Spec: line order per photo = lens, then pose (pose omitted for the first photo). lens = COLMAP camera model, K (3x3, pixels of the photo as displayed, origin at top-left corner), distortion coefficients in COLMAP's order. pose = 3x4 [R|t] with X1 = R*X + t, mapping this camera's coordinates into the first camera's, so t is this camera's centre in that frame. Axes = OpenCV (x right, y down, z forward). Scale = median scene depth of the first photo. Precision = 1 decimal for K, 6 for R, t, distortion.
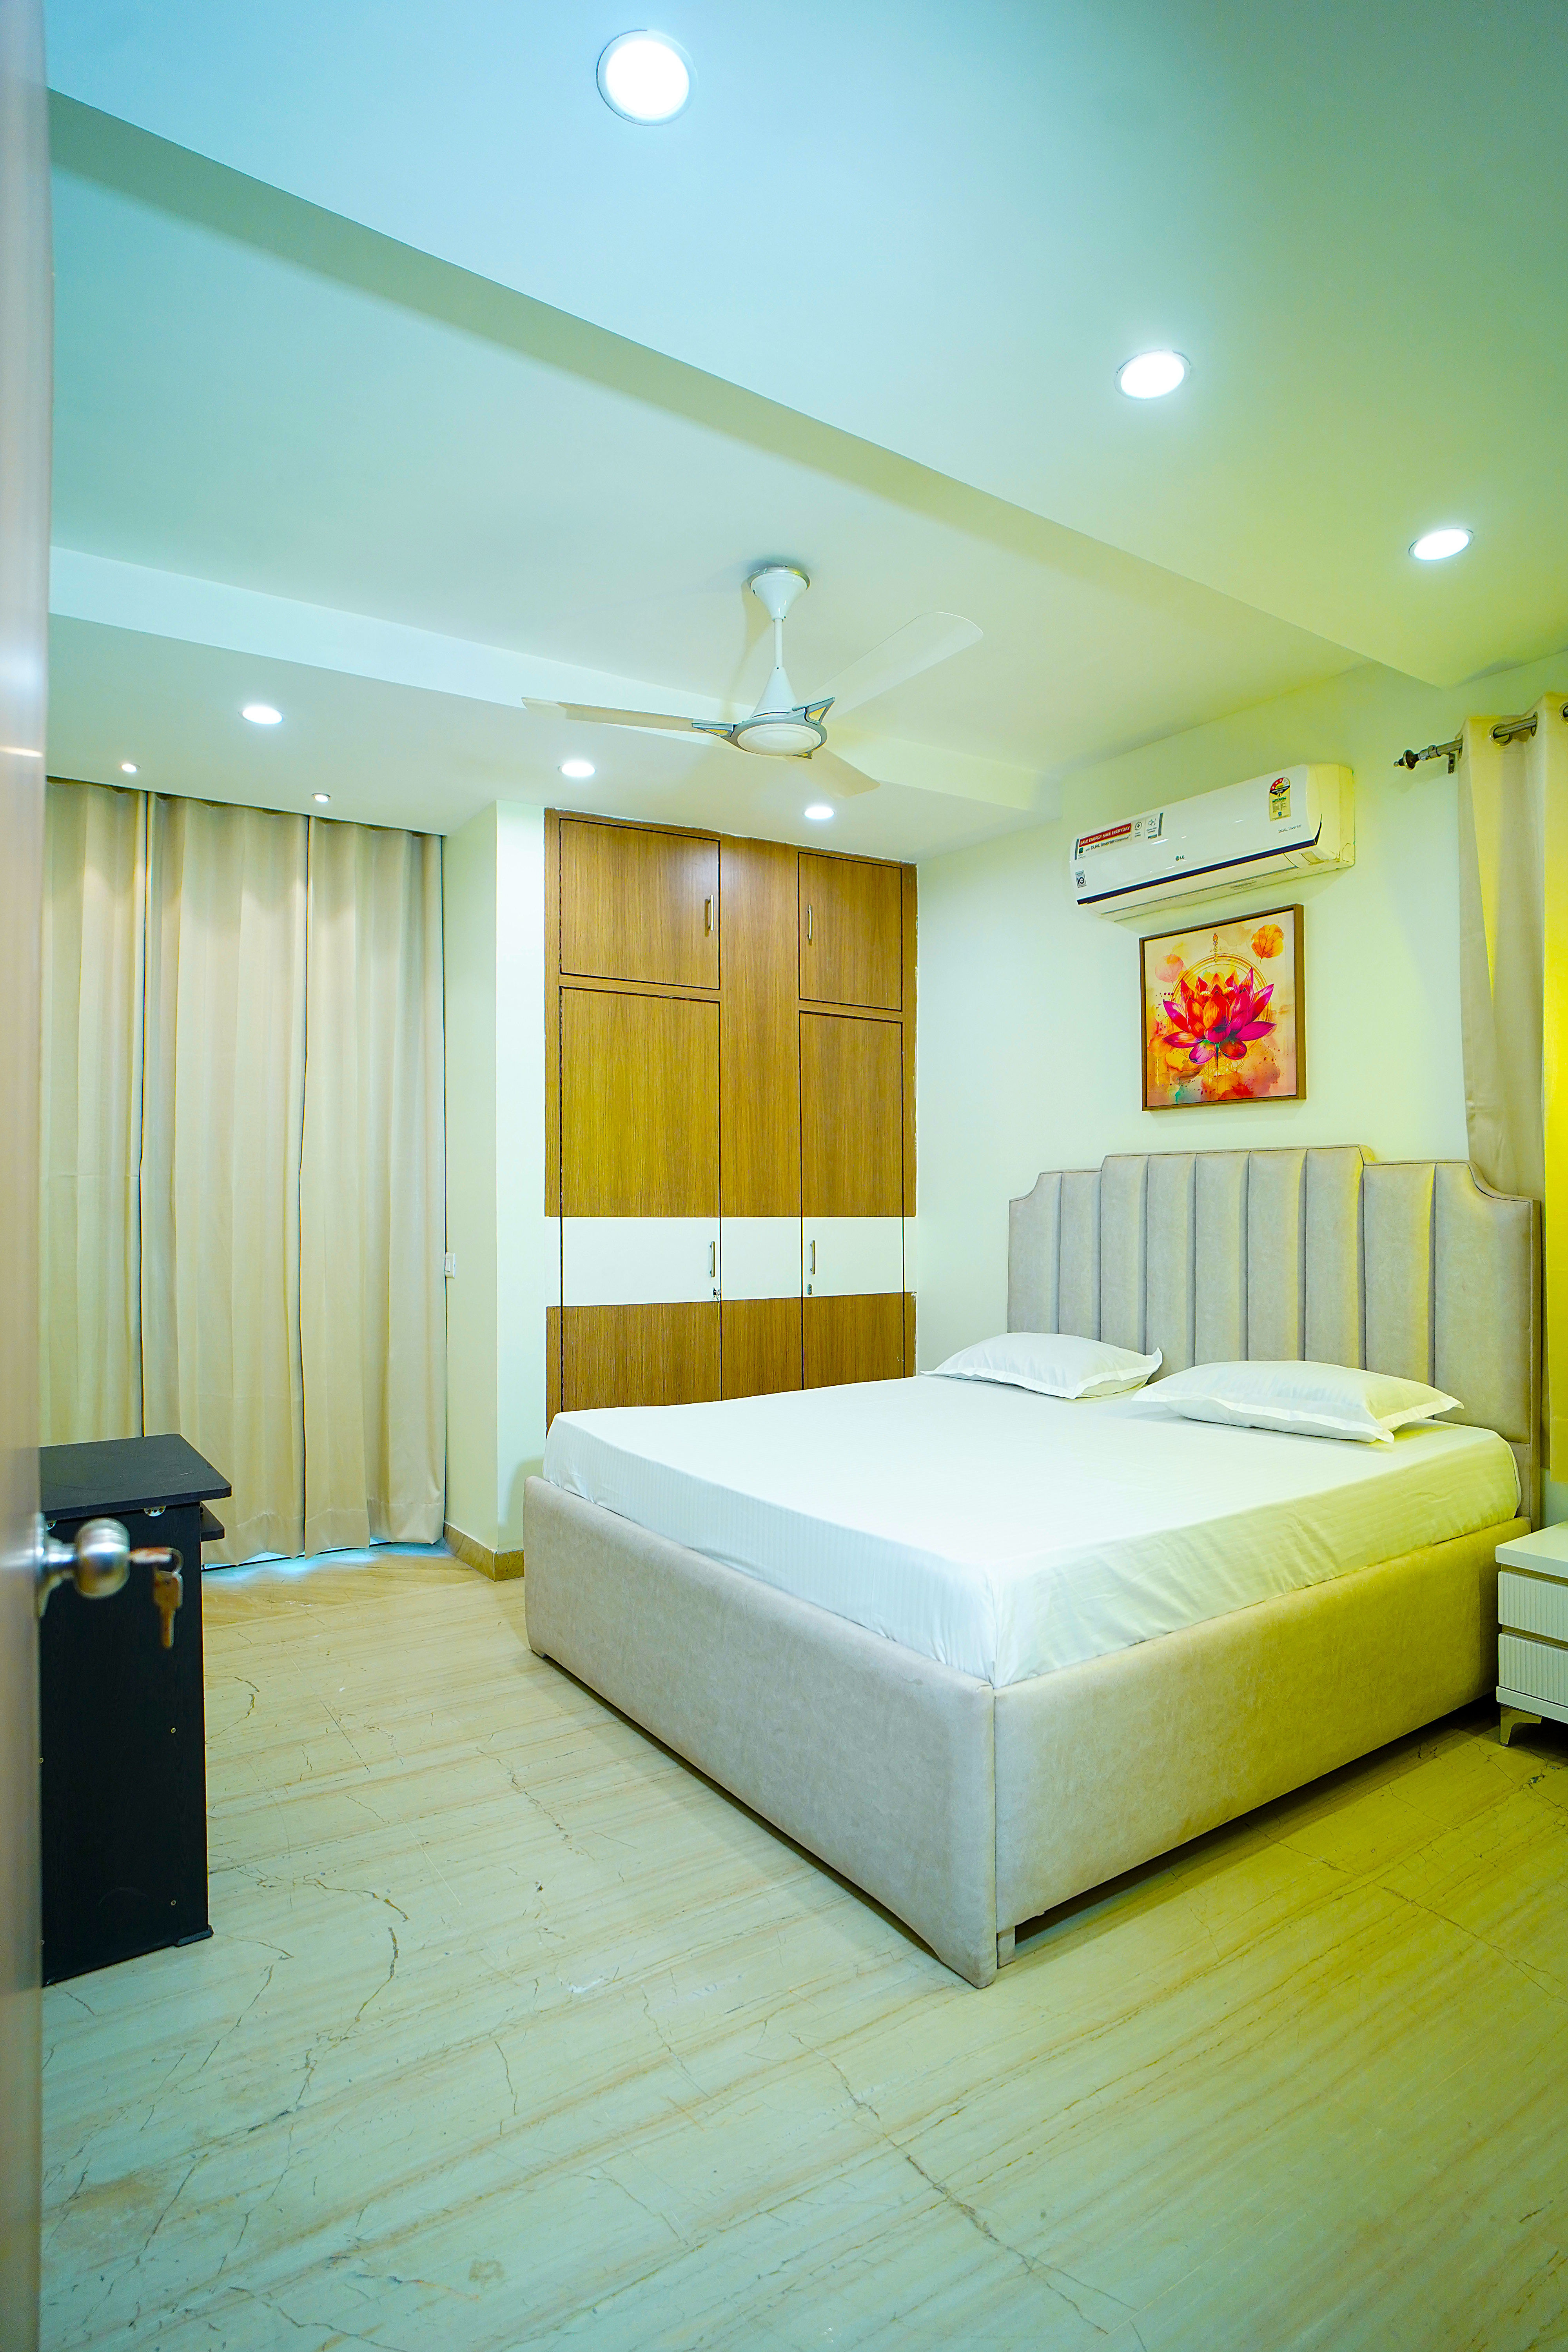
lens RADIAL K [[1233.4, 0, 784.0], [0, 1233.4, 1176.0], [0, 0, 1]] dist [-0.057003, 0.029531]
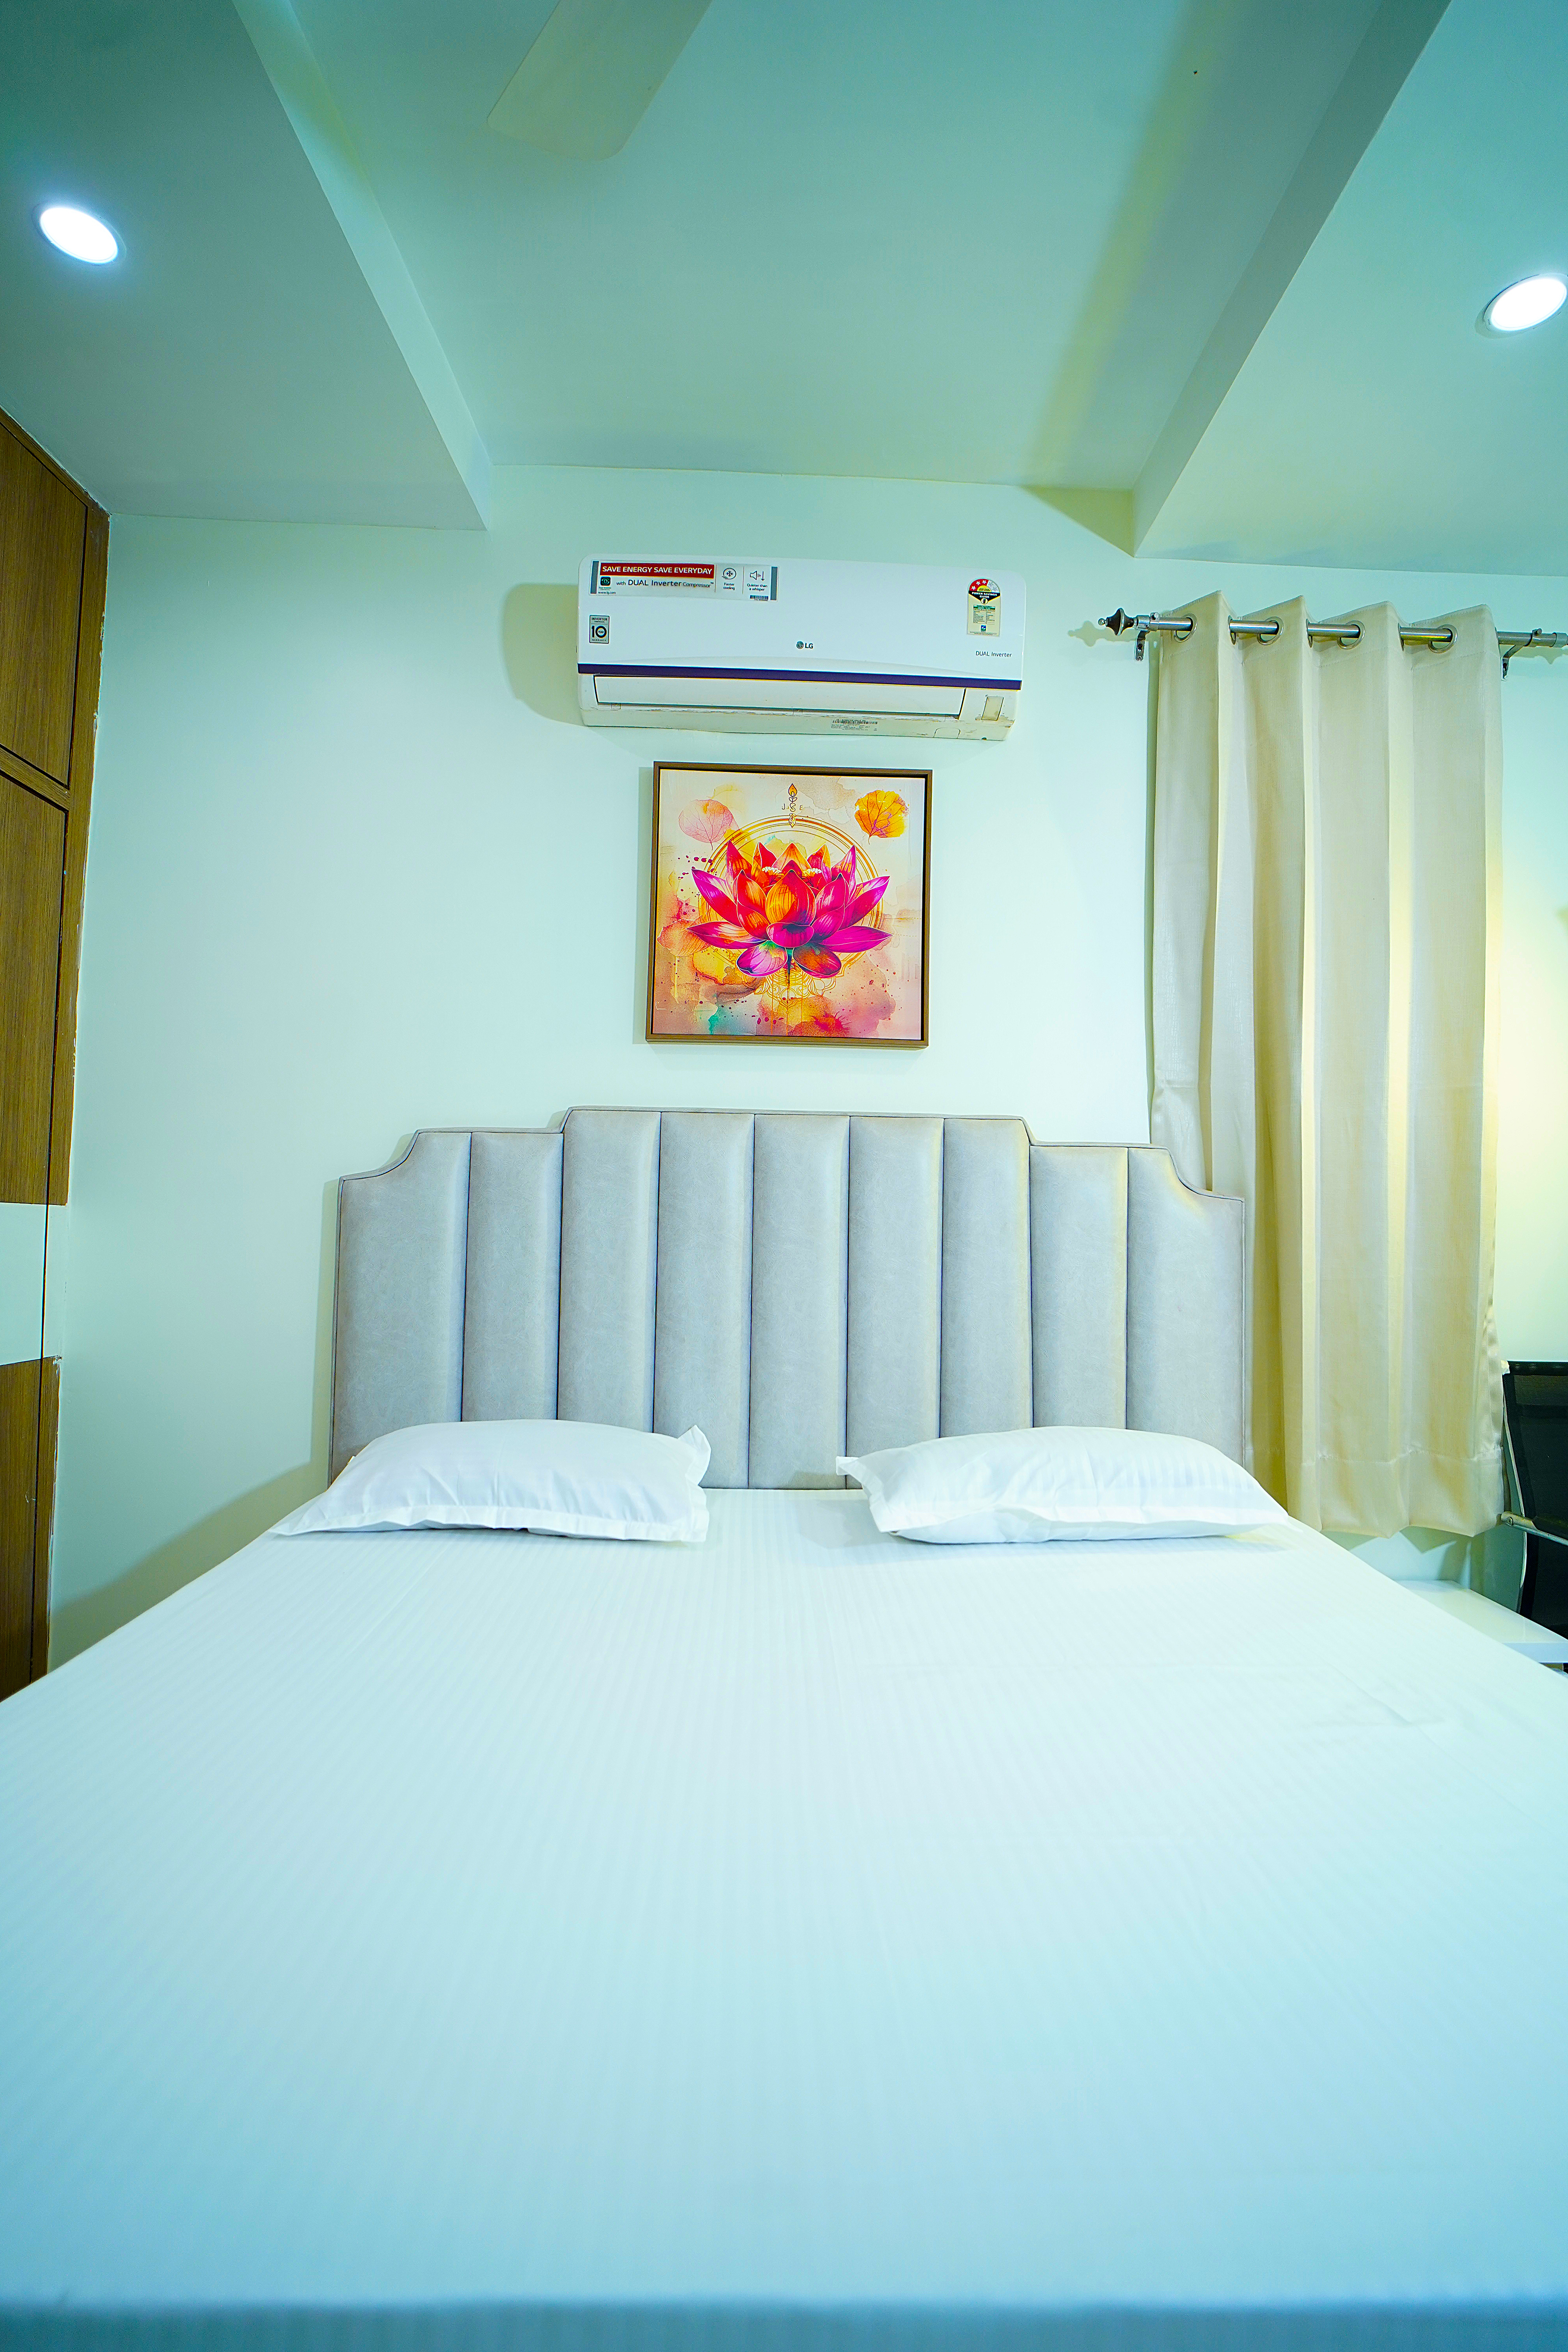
lens RADIAL K [[1234.8, 0, 784.6], [0, 1234.8, 1180.4], [0, 0, 1]] dist [-0.055914, 0.030139]
pose [[0.538847, 0.046580, 0.841115, -0.196248], [-0.038187, 0.998794, -0.030849, 0.035702], [-0.841538, -0.015496, 0.539976, 0.643030]]
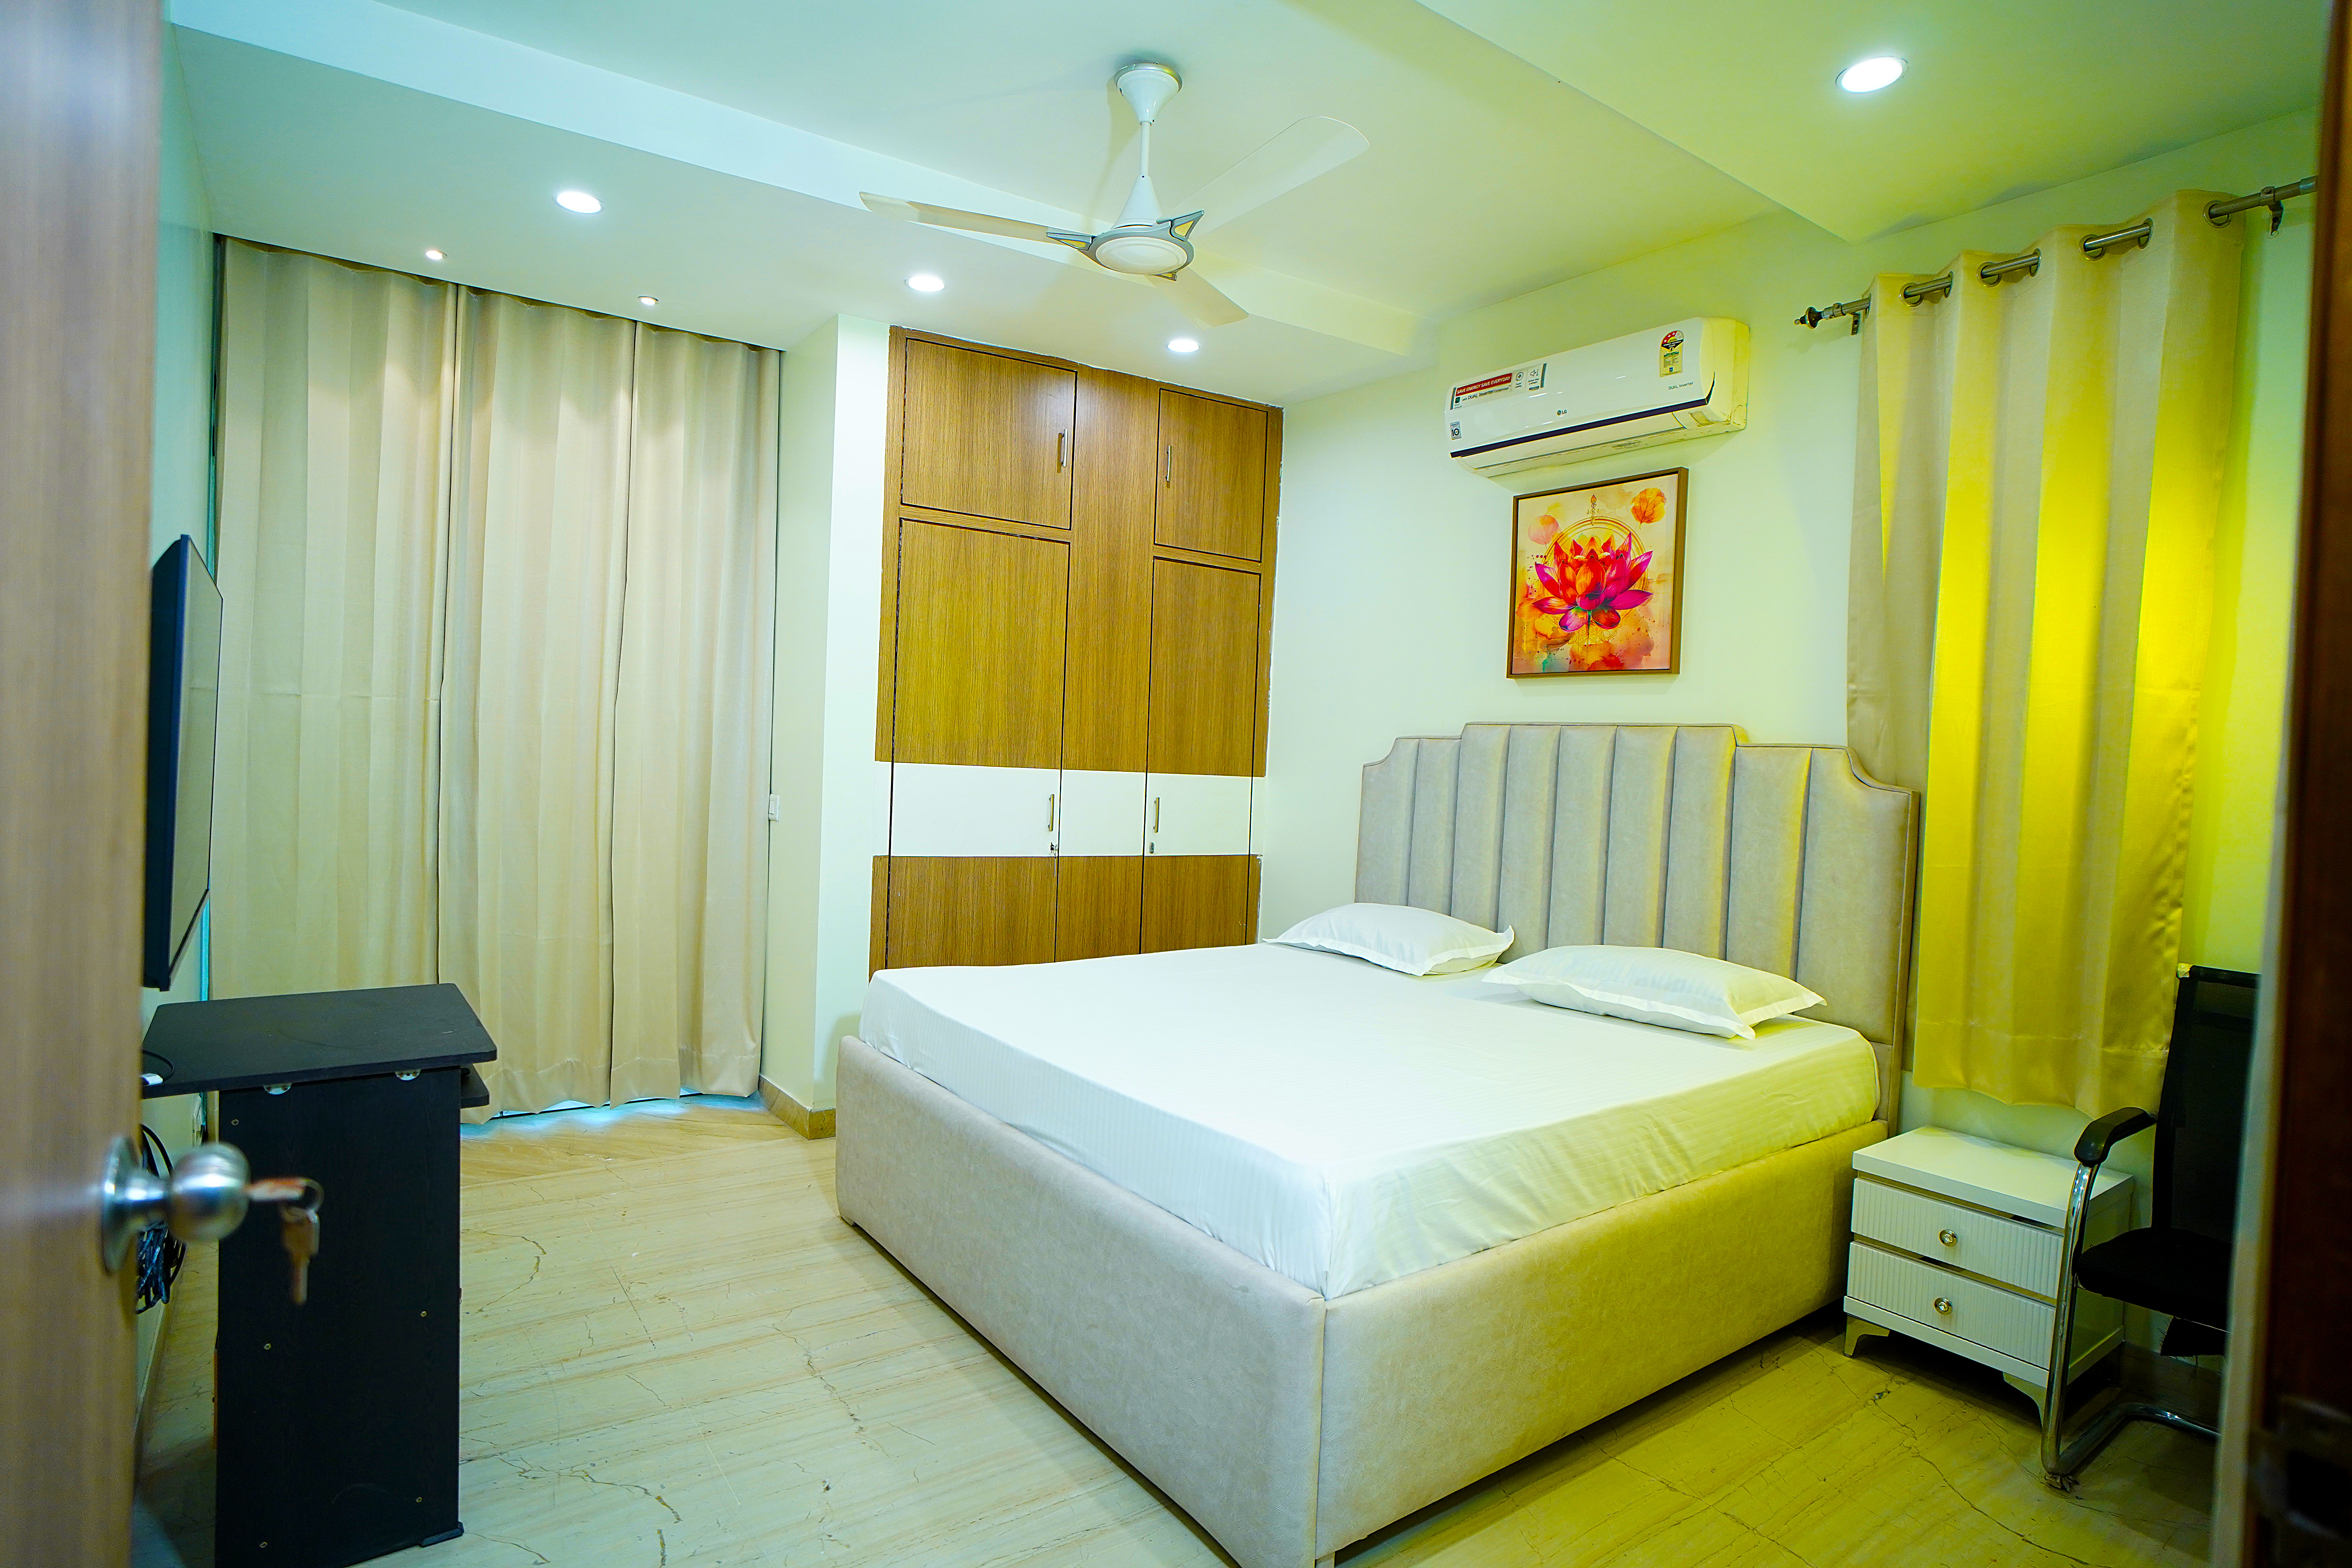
lens RADIAL K [[1233.4, 0, 1171.1], [0, 1233.4, 777.6], [0, 0, 1]] dist [-0.057003, 0.029531]
pose [[0.998599, 0.043309, 0.030413, 0.005735], [-0.044511, 0.998207, 0.040020, -0.002545], [-0.028625, -0.041317, 0.998736, 0.052824]]
